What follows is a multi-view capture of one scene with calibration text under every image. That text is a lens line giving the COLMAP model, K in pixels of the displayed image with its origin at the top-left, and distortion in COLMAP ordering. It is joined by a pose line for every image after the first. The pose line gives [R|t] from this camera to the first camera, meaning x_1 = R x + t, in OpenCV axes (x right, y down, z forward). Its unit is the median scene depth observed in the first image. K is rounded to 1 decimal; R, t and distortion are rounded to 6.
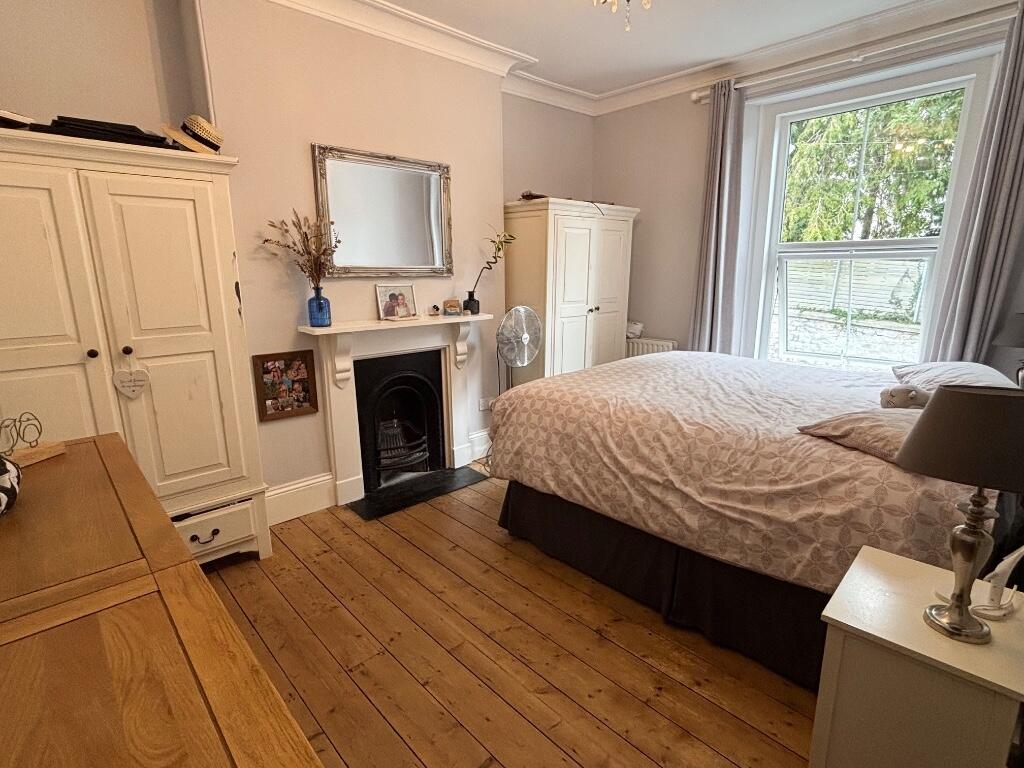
lens RADIAL K [[512.7, 0, 505.4], [0, 512.7, 390.6], [0, 0, 1]] dist [0.003841, -0.006943]
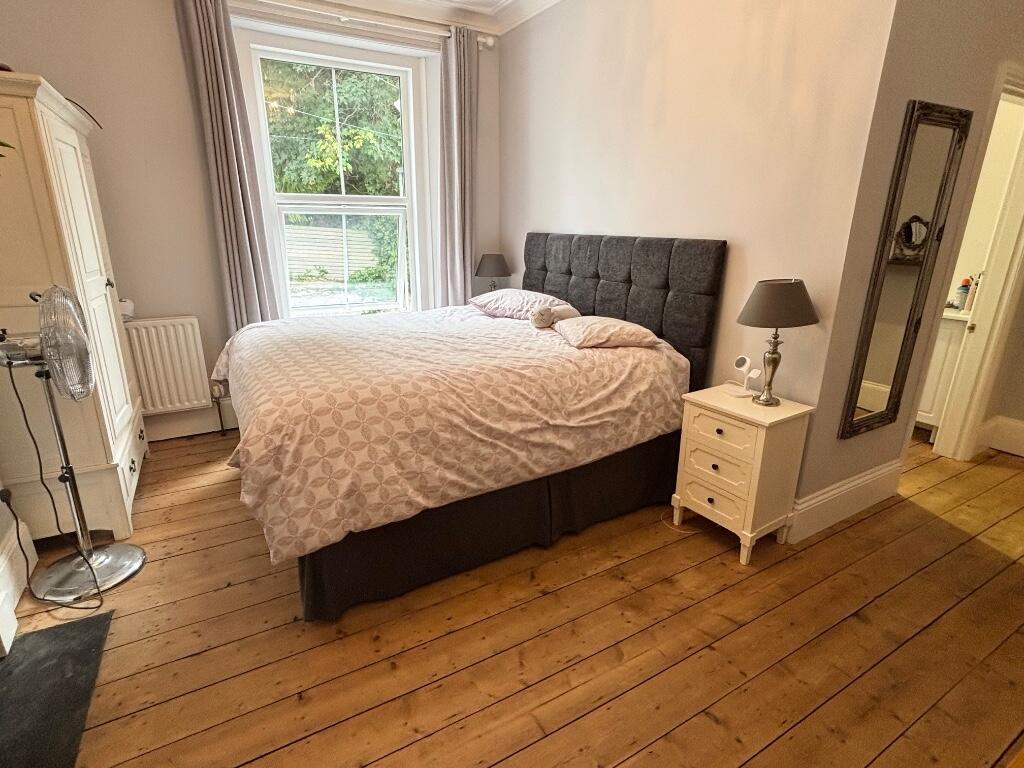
lens RADIAL K [[512.7, 0, 506.6], [0, 512.7, 387.1], [0, 0, 1]] dist [0.003841, -0.006943]
pose [[0.220441, -0.282074, 0.933724, -0.640605], [0.214874, 0.947799, 0.235597, -0.153986], [-0.951438, 0.148697, 0.269544, 0.739879]]
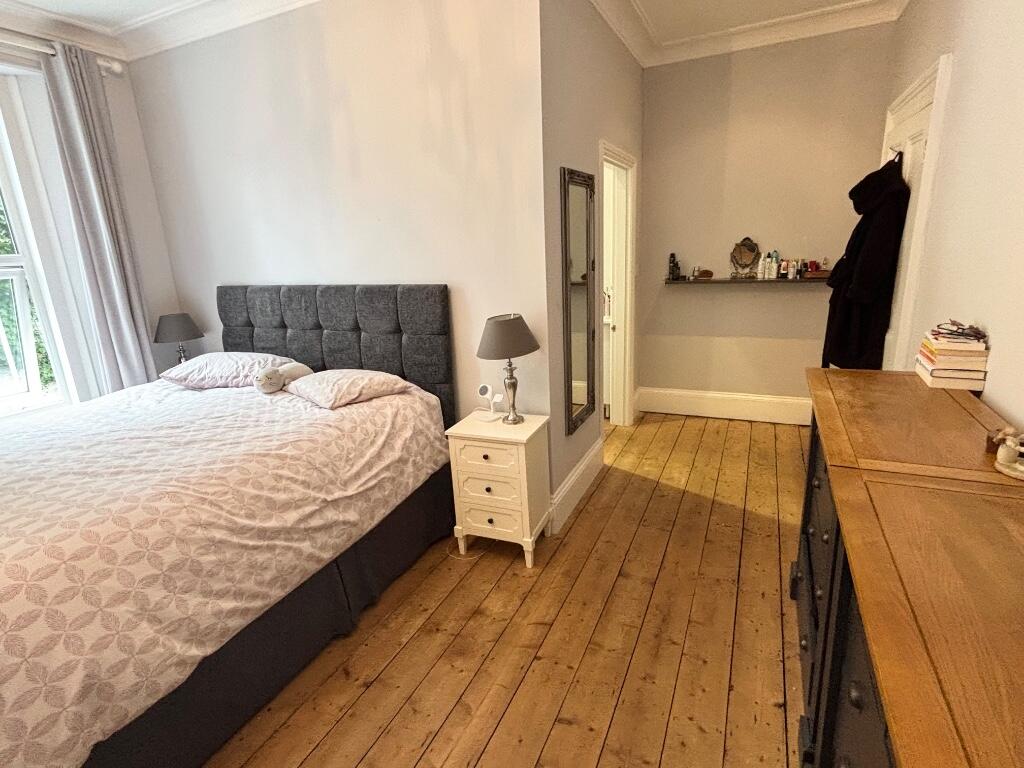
lens RADIAL K [[512.7, 0, 510.5], [0, 512.7, 383.9], [0, 0, 1]] dist [0.003841, -0.006943]
pose [[-0.376886, -0.209168, 0.902334, -0.603983], [0.263979, 0.909514, 0.321091, -0.227171], [-0.887847, 0.359212, -0.287567, 0.842698]]
